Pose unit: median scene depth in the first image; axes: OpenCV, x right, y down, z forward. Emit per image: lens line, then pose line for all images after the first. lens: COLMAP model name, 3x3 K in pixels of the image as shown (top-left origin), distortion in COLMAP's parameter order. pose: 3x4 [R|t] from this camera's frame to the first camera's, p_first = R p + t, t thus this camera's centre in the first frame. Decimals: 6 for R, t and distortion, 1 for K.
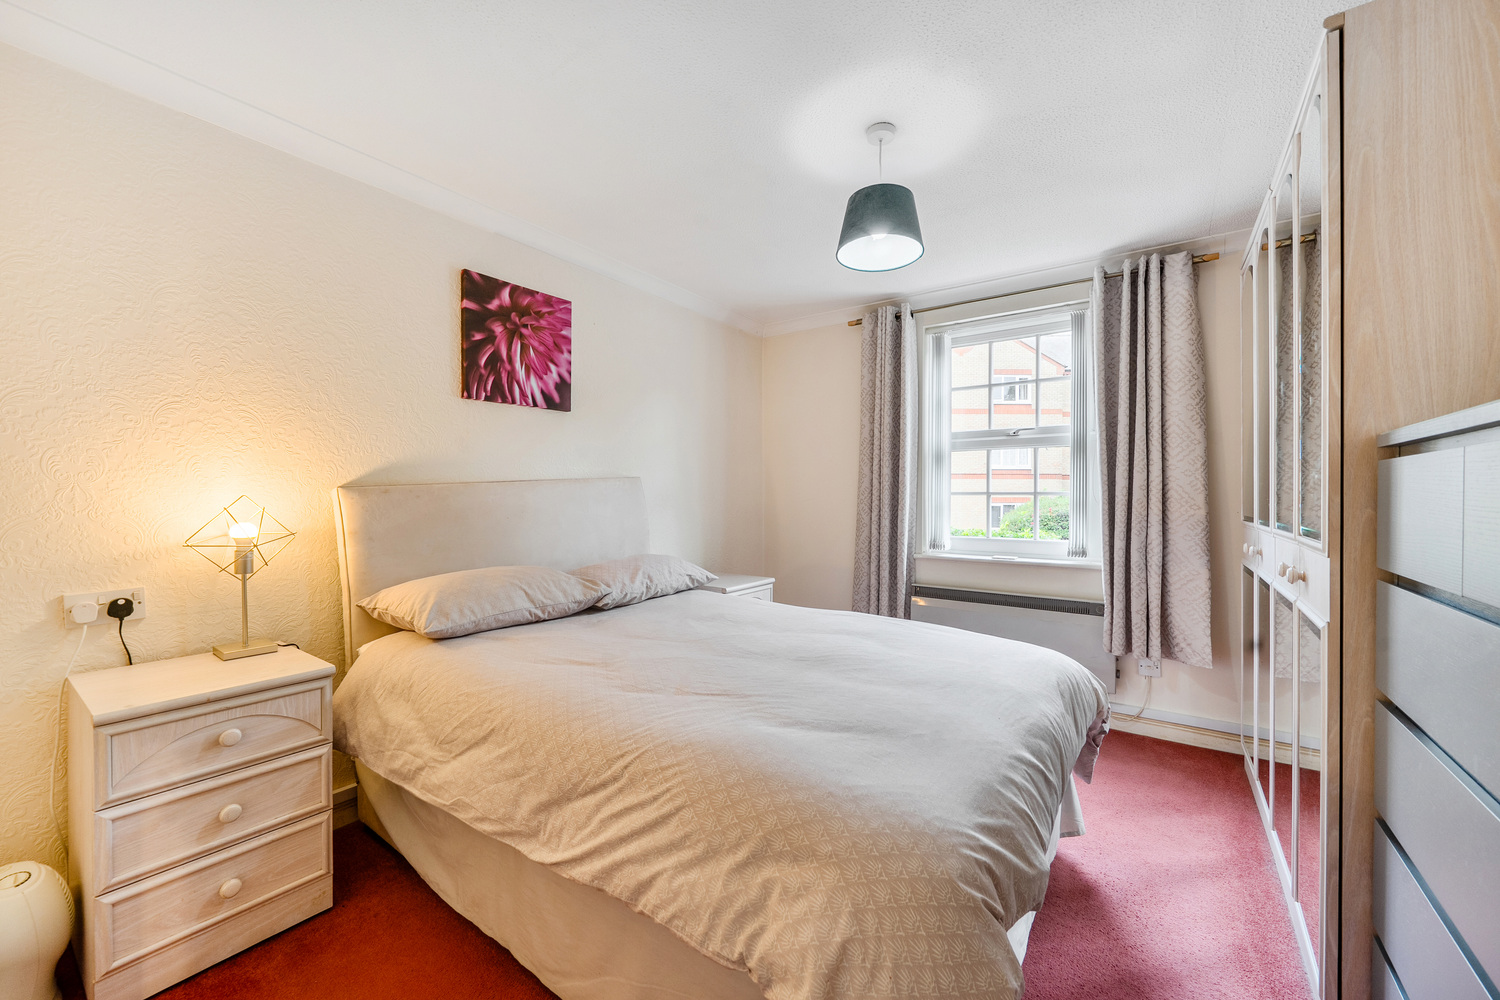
lens RADIAL K [[614.1, 0, 748.4], [0, 614.1, 498.6], [0, 0, 1]] dist [0.000186, -0.000006]
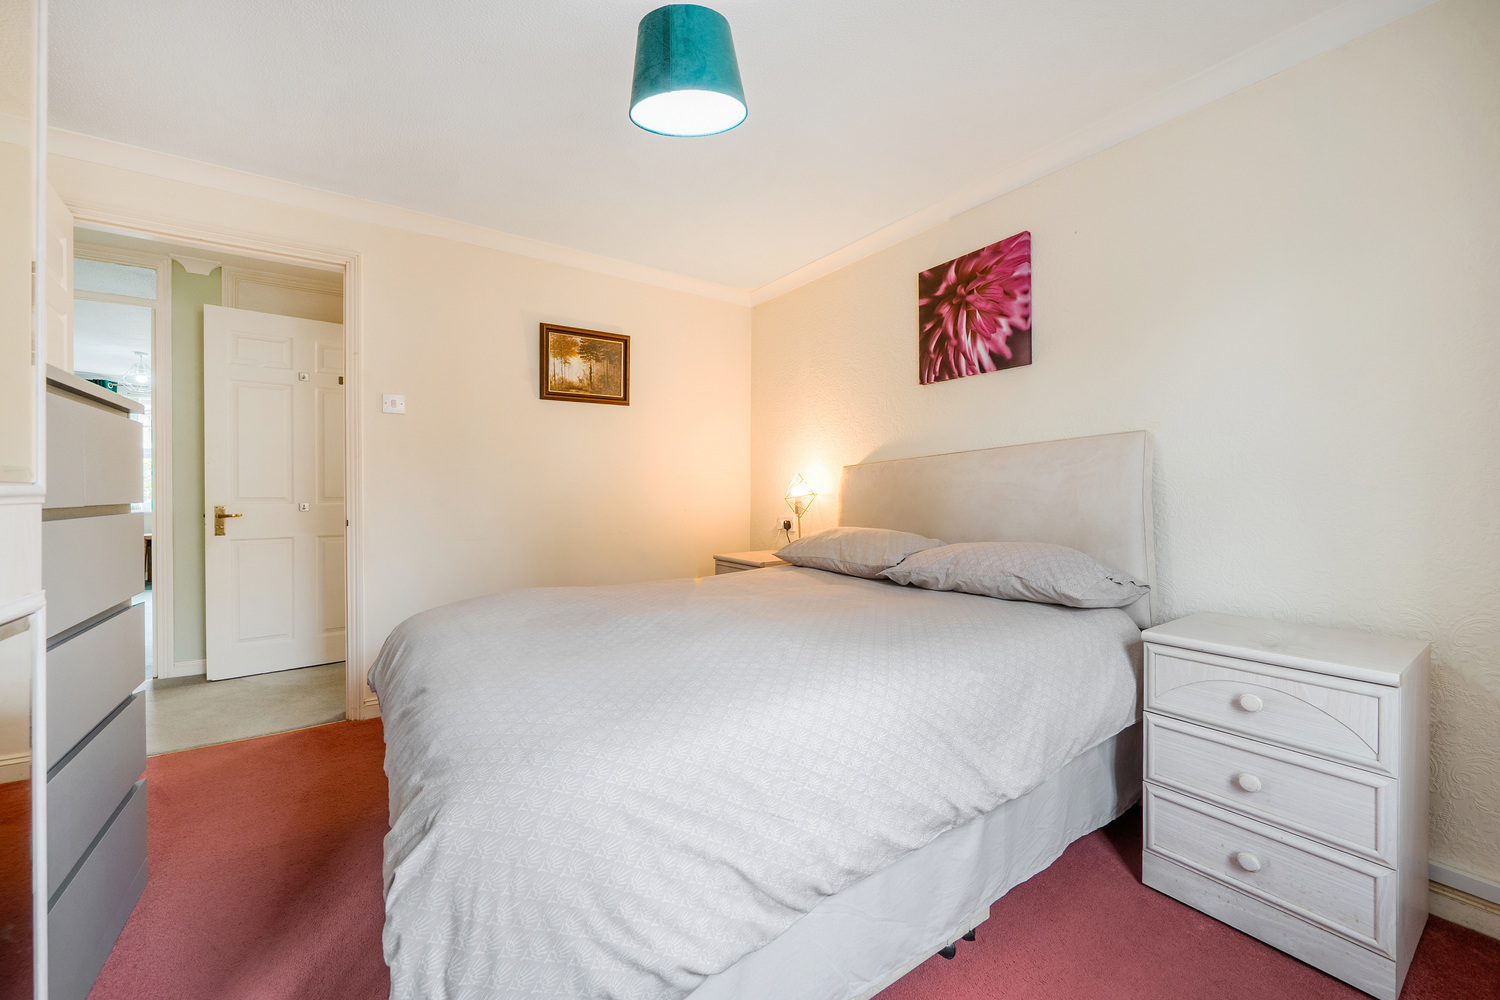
lens RADIAL K [[569.8, 0, 749.6], [0, 569.8, 493.2], [0, 0, 1]] dist [-0.000937, -0.000042]
pose [[-0.323965, 0.021124, -0.945833, 0.620554], [0.017119, 0.999718, 0.016464, 0.017389], [0.945914, -0.010858, -0.324235, 0.967314]]
